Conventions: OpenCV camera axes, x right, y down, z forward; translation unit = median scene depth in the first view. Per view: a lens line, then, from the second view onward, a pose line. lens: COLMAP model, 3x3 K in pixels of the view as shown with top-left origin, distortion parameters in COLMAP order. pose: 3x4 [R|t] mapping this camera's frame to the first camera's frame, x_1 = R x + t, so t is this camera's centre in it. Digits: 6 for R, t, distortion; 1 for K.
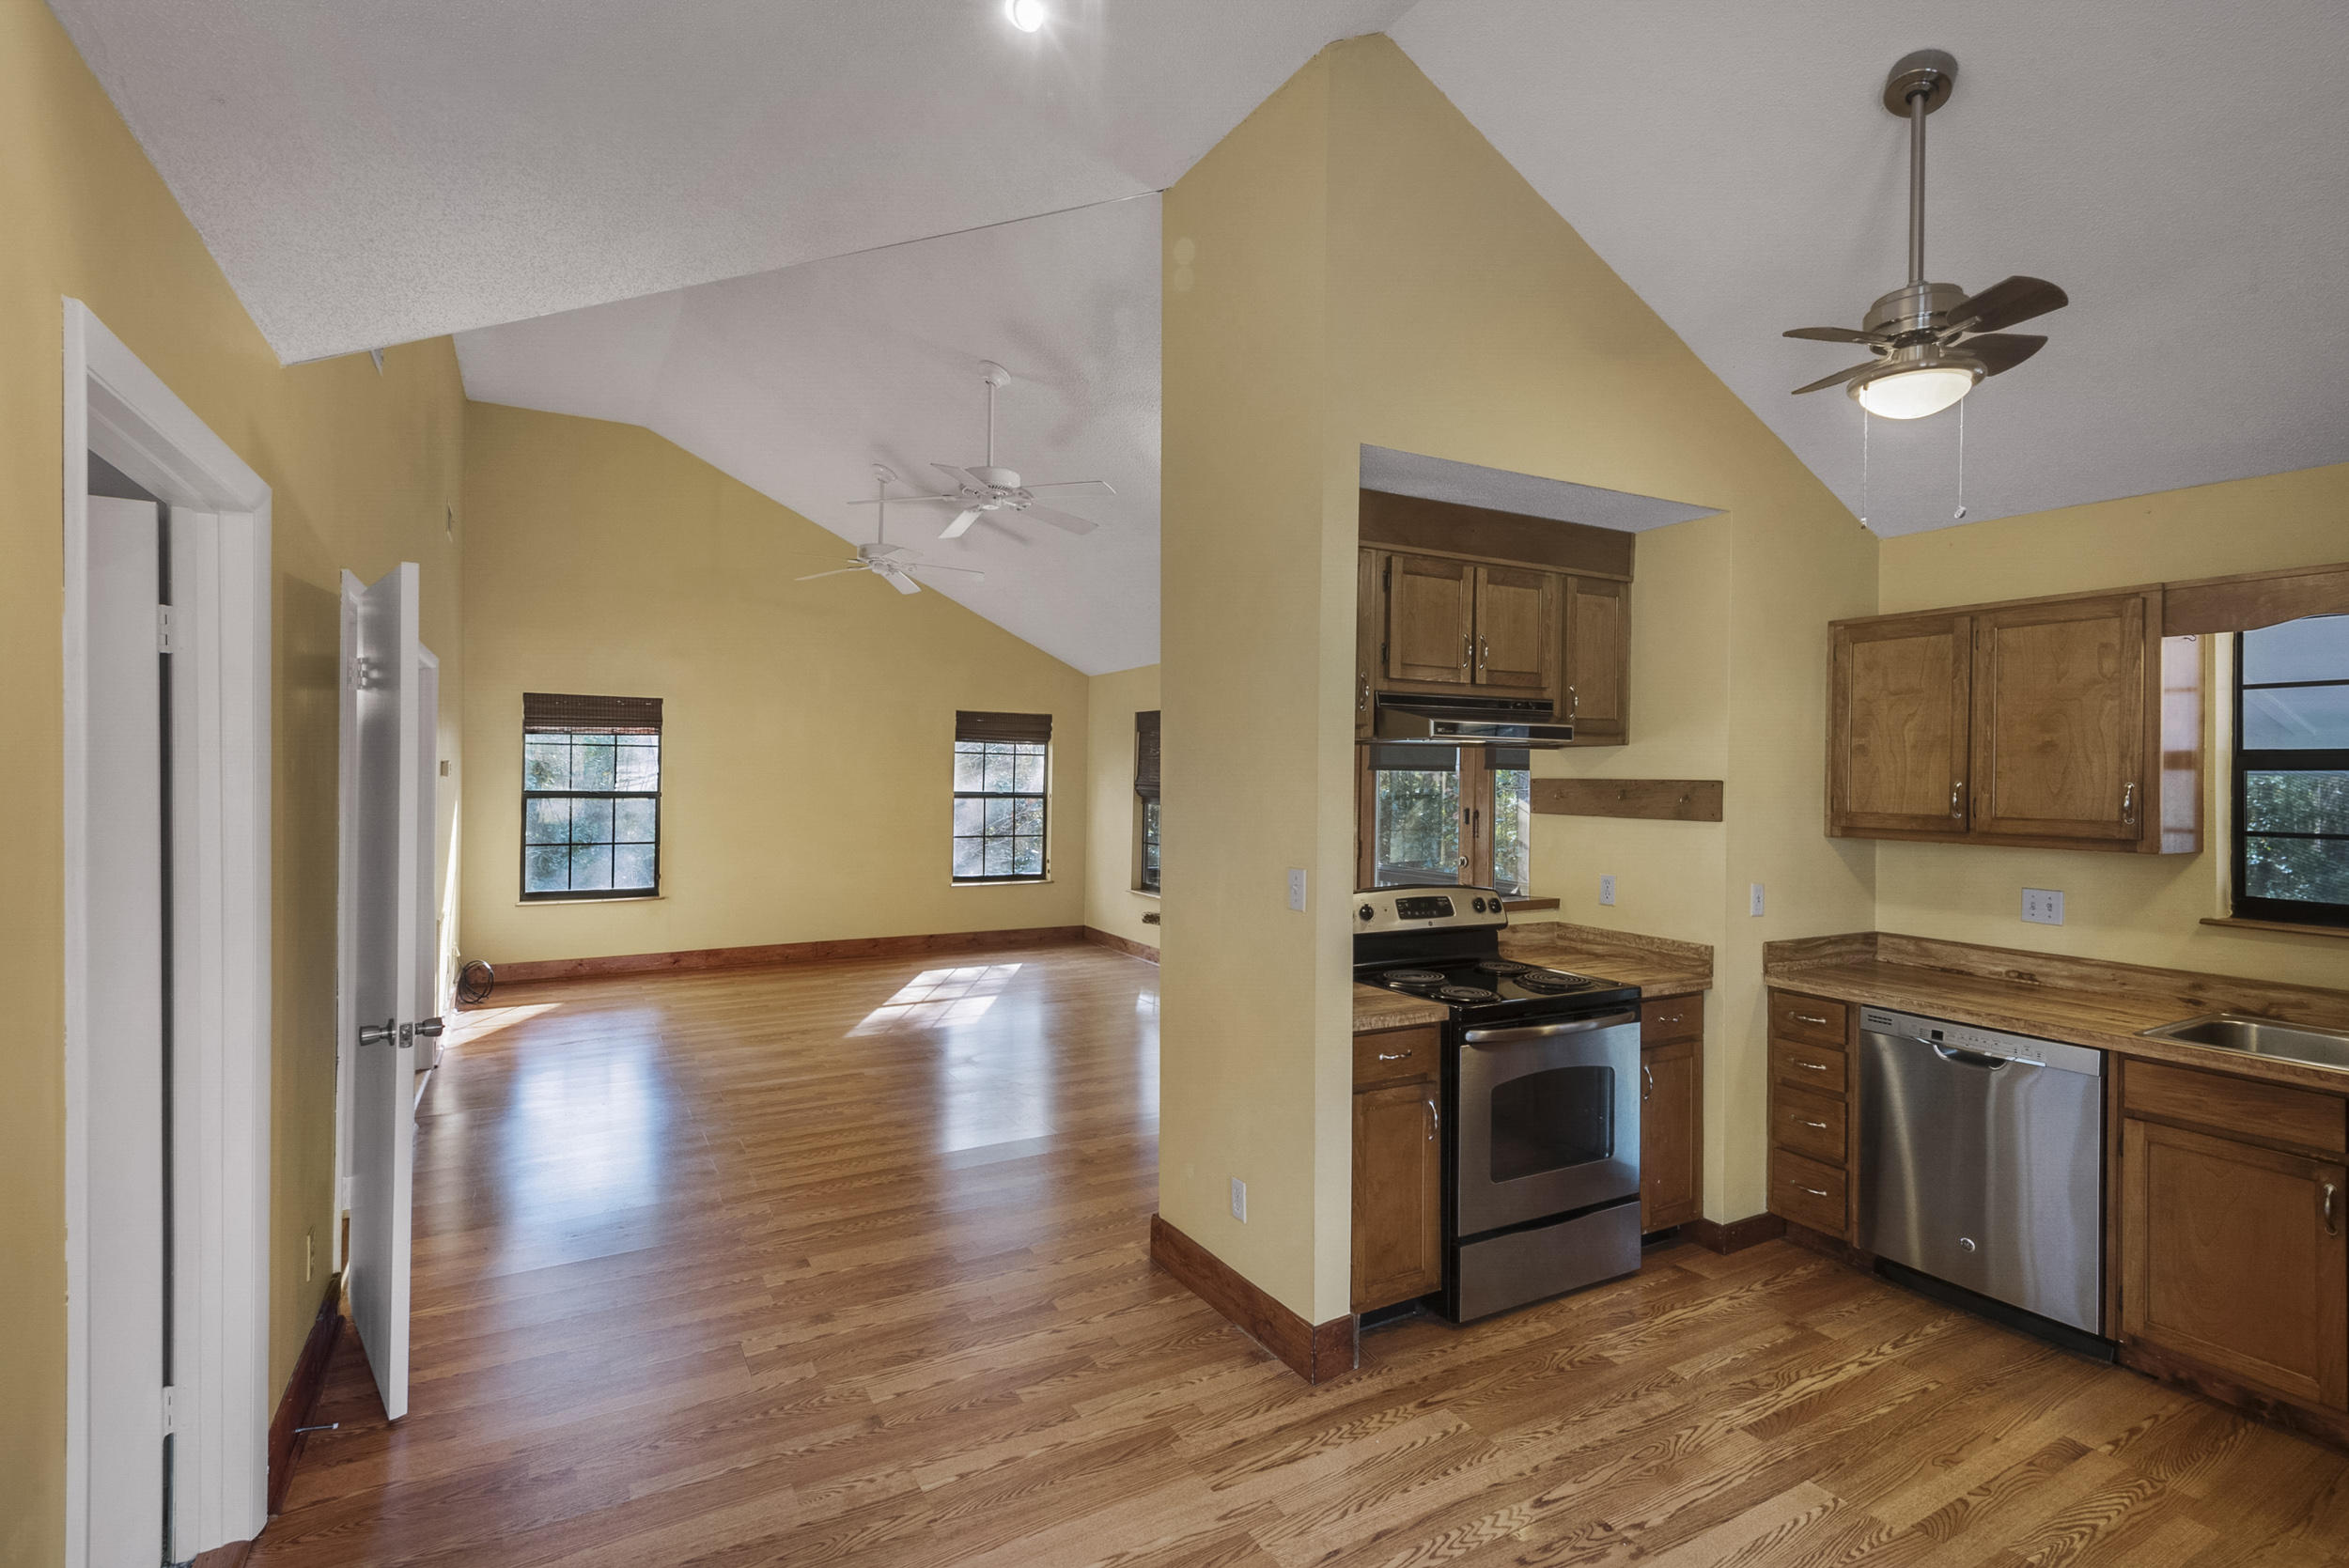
lens RADIAL K [[1084.8, 0, 1143.1], [0, 1084.8, 773.8], [0, 0, 1]] dist [0.010865, -0.000234]
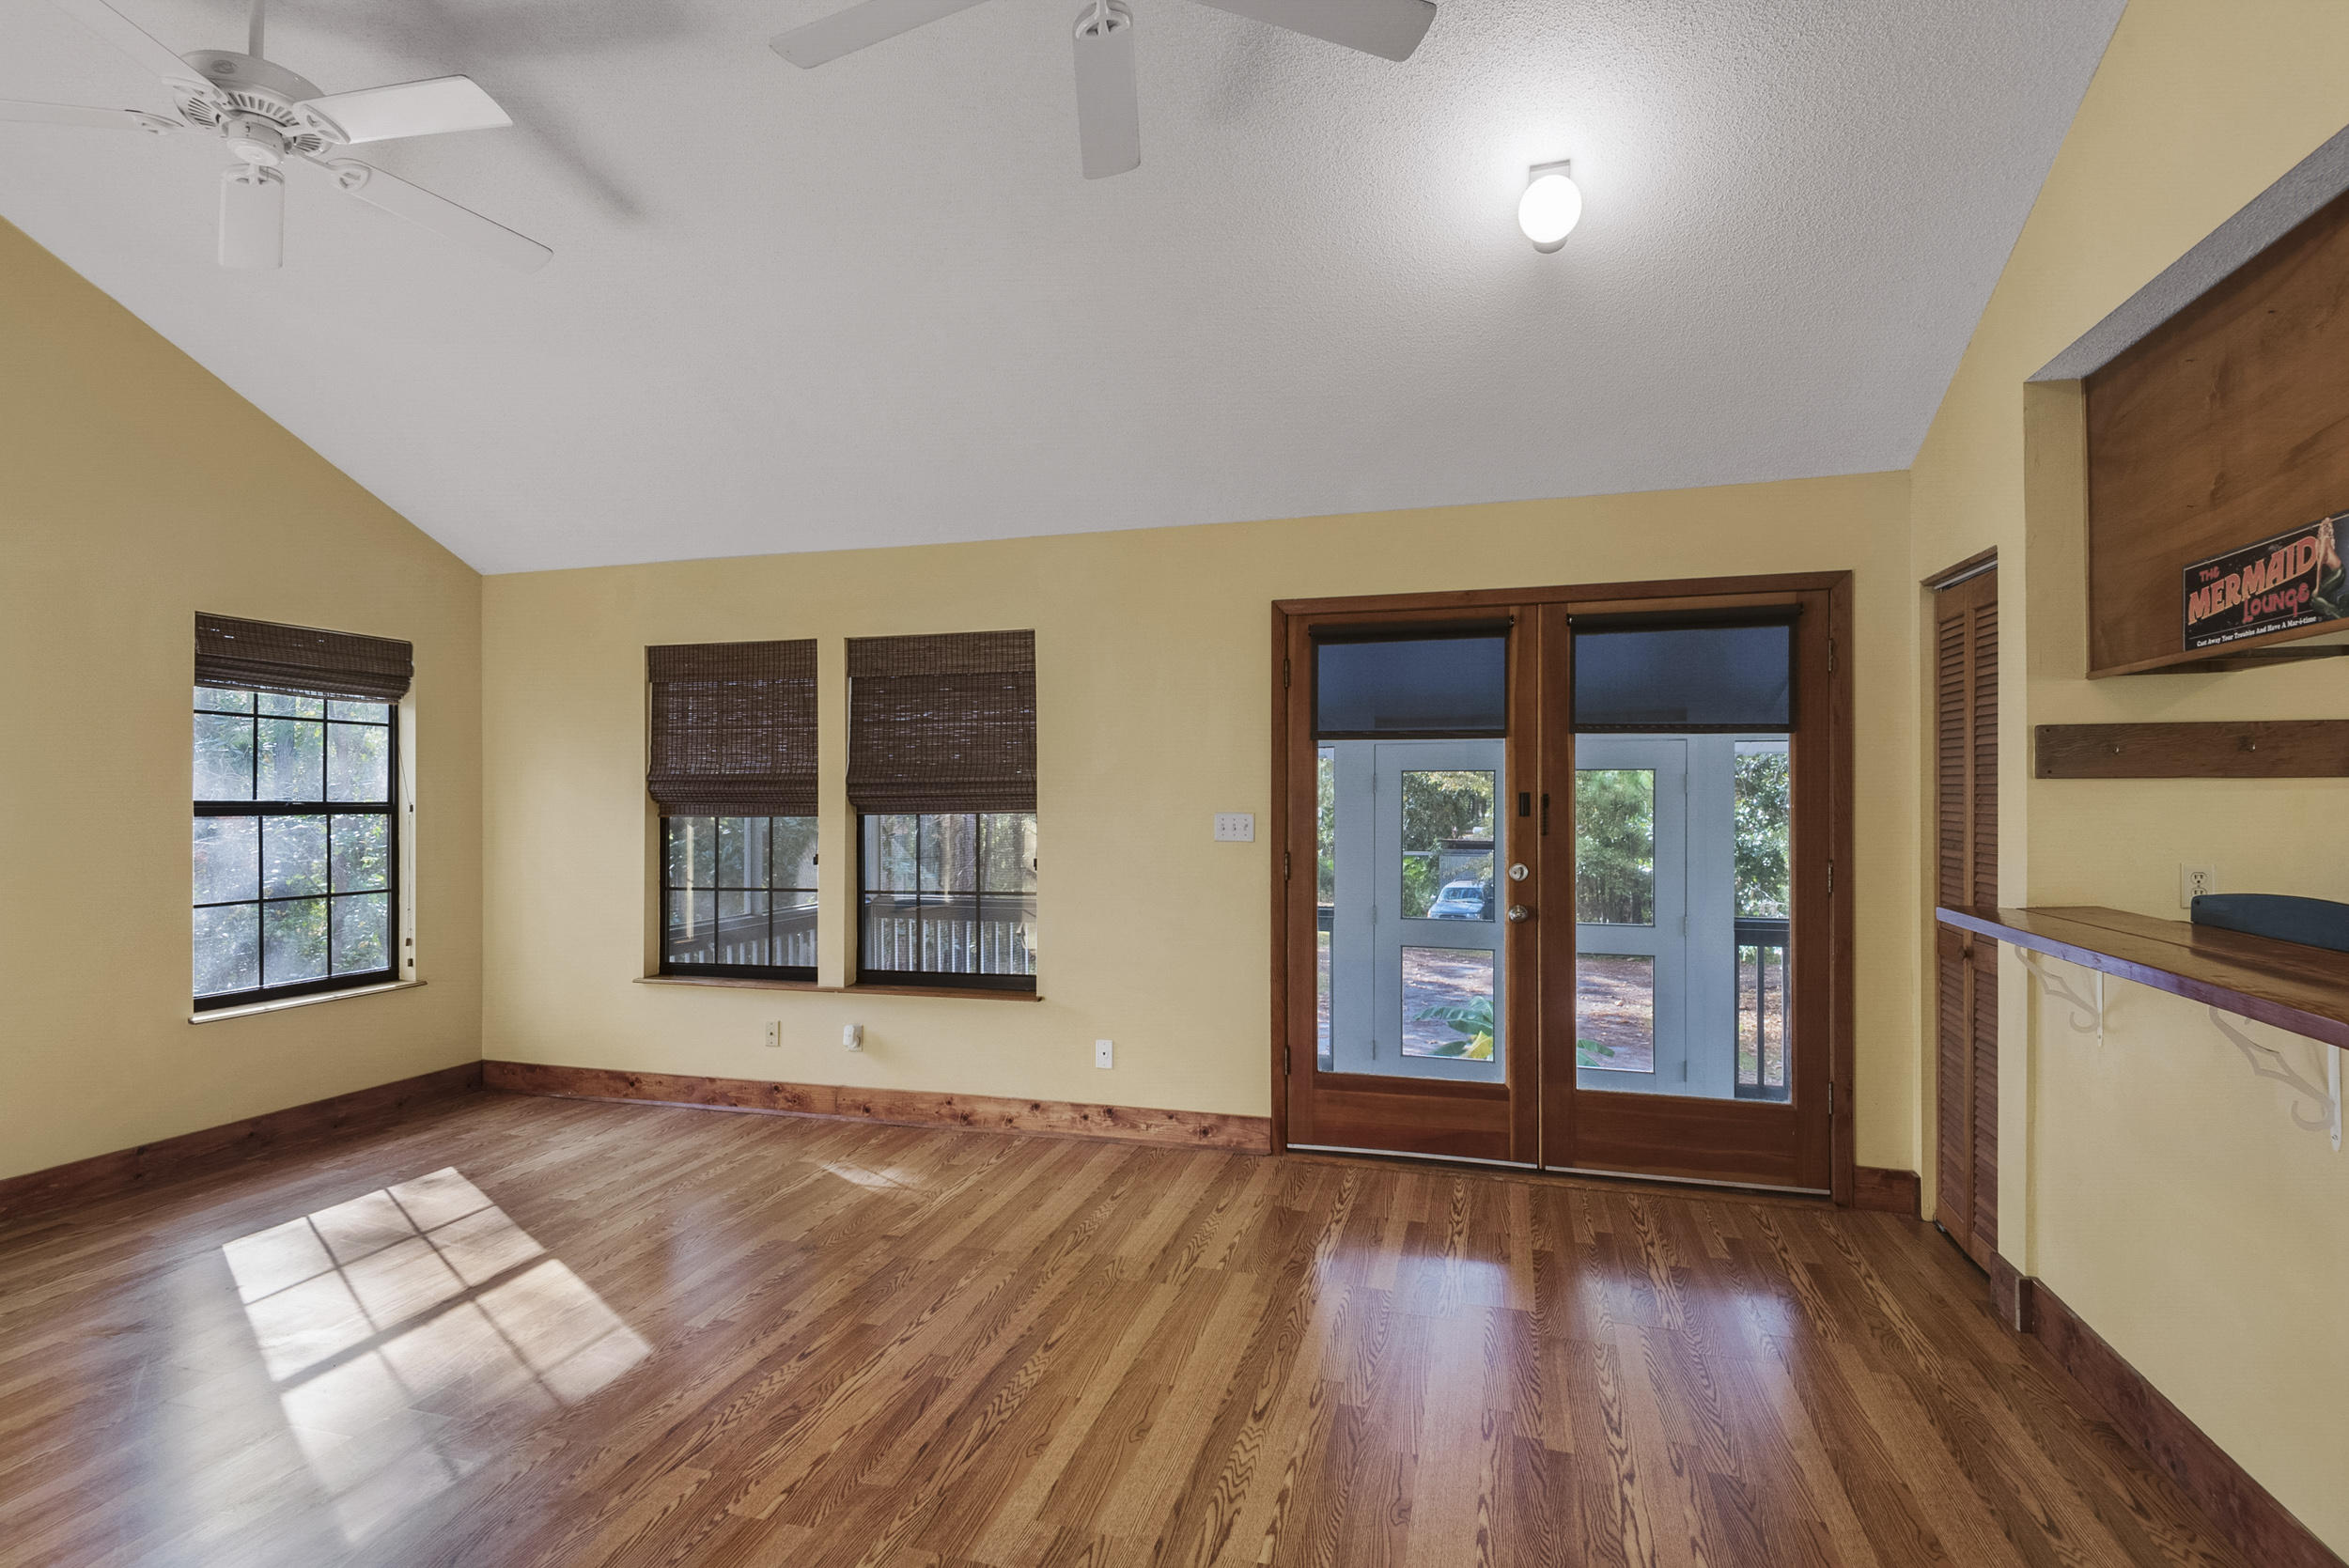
lens RADIAL K [[1184.9, 0, 1163.9], [0, 1184.9, 793.2], [0, 0, 1]] dist [0.024025, -0.001073]
pose [[0.709029, -0.013244, 0.705055, -0.262373], [0.013026, 0.999899, 0.005683, 0.016993], [-0.705059, 0.005154, 0.709130, 0.439093]]
